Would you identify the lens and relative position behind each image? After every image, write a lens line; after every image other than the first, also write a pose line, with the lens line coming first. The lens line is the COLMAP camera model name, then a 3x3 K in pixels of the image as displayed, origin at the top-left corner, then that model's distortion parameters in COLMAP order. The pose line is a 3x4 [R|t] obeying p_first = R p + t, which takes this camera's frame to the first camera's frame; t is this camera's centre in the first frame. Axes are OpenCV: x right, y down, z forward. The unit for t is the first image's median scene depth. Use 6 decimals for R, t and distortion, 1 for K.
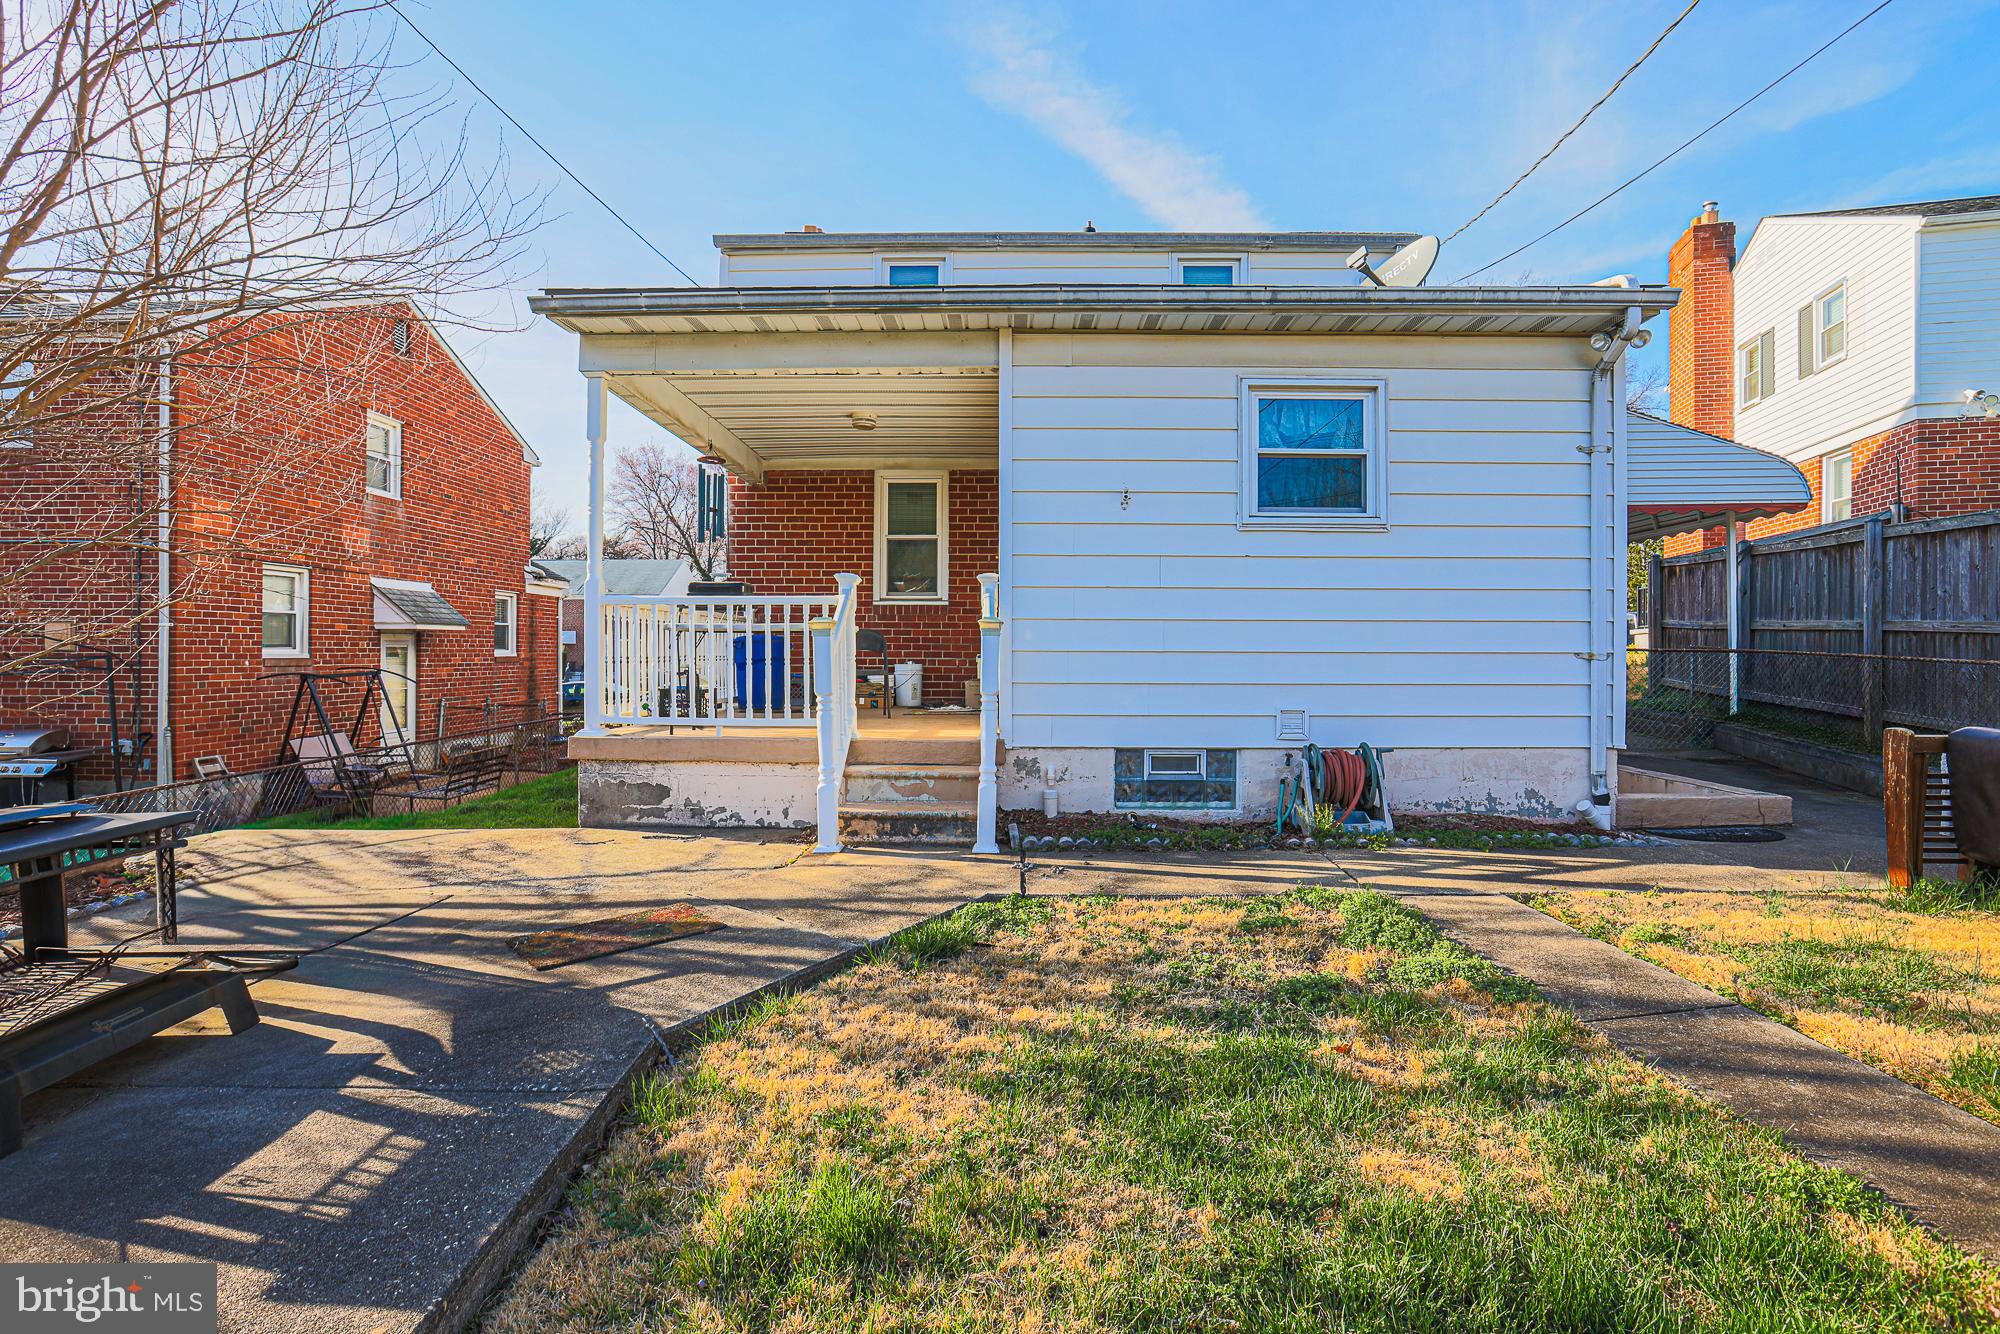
lens RADIAL K [[914.1, 0, 1030.0], [0, 914.1, 657.0], [0, 0, 1]] dist [-0.011089, 0.000407]
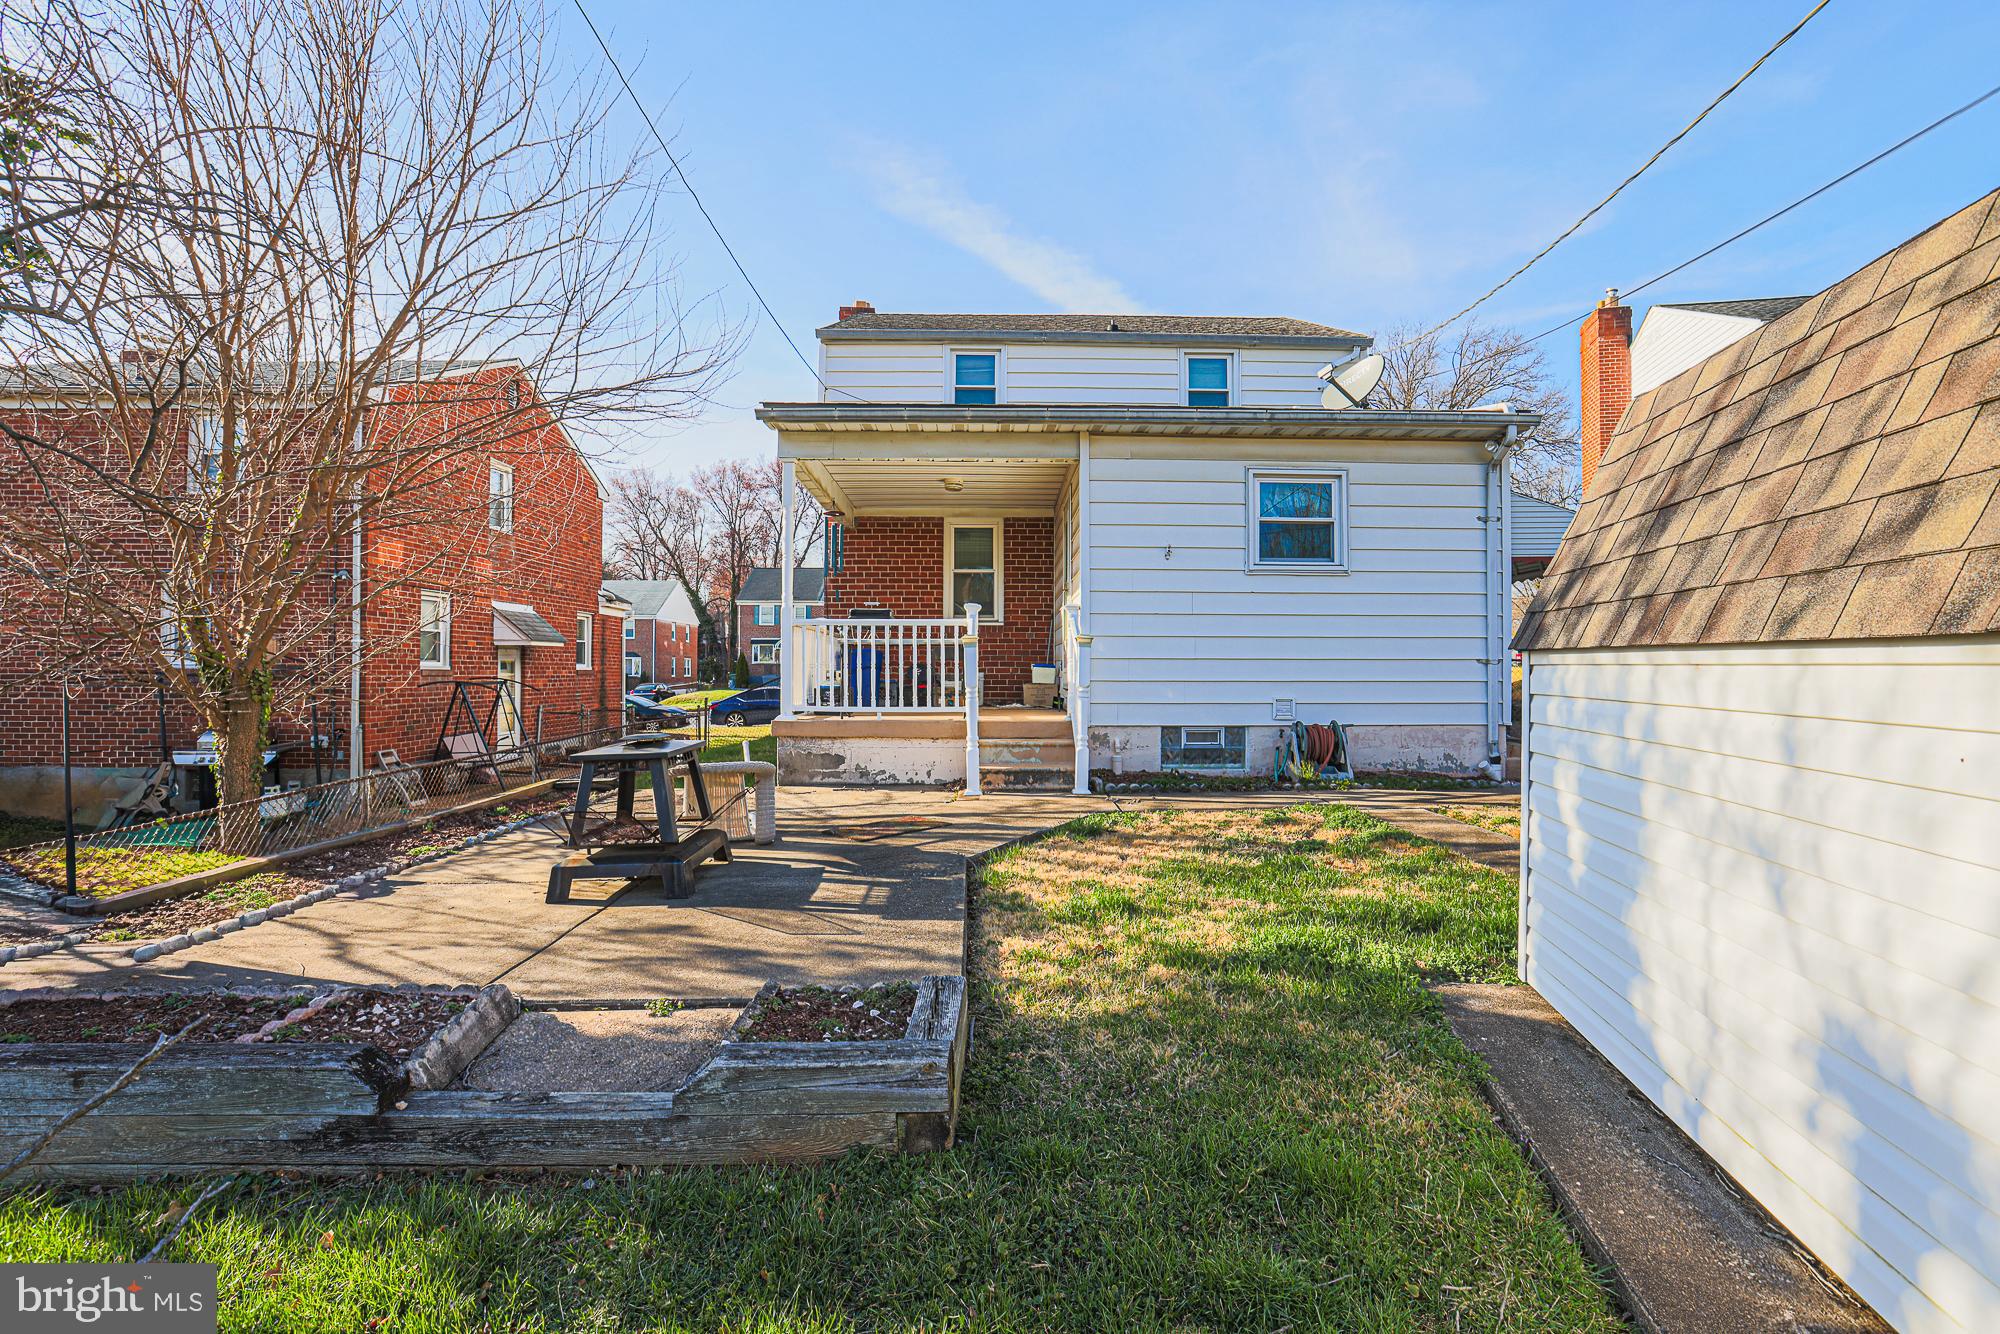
lens RADIAL K [[942.0, 0, 1027.3], [0, 942.0, 666.7], [0, 0, 1]] dist [-0.001219, -0.000001]
pose [[0.998898, -0.001665, 0.046895, -0.185256], [0.002184, 0.999937, -0.011020, 0.022617], [-0.046874, 0.011110, 0.998839, -0.461637]]
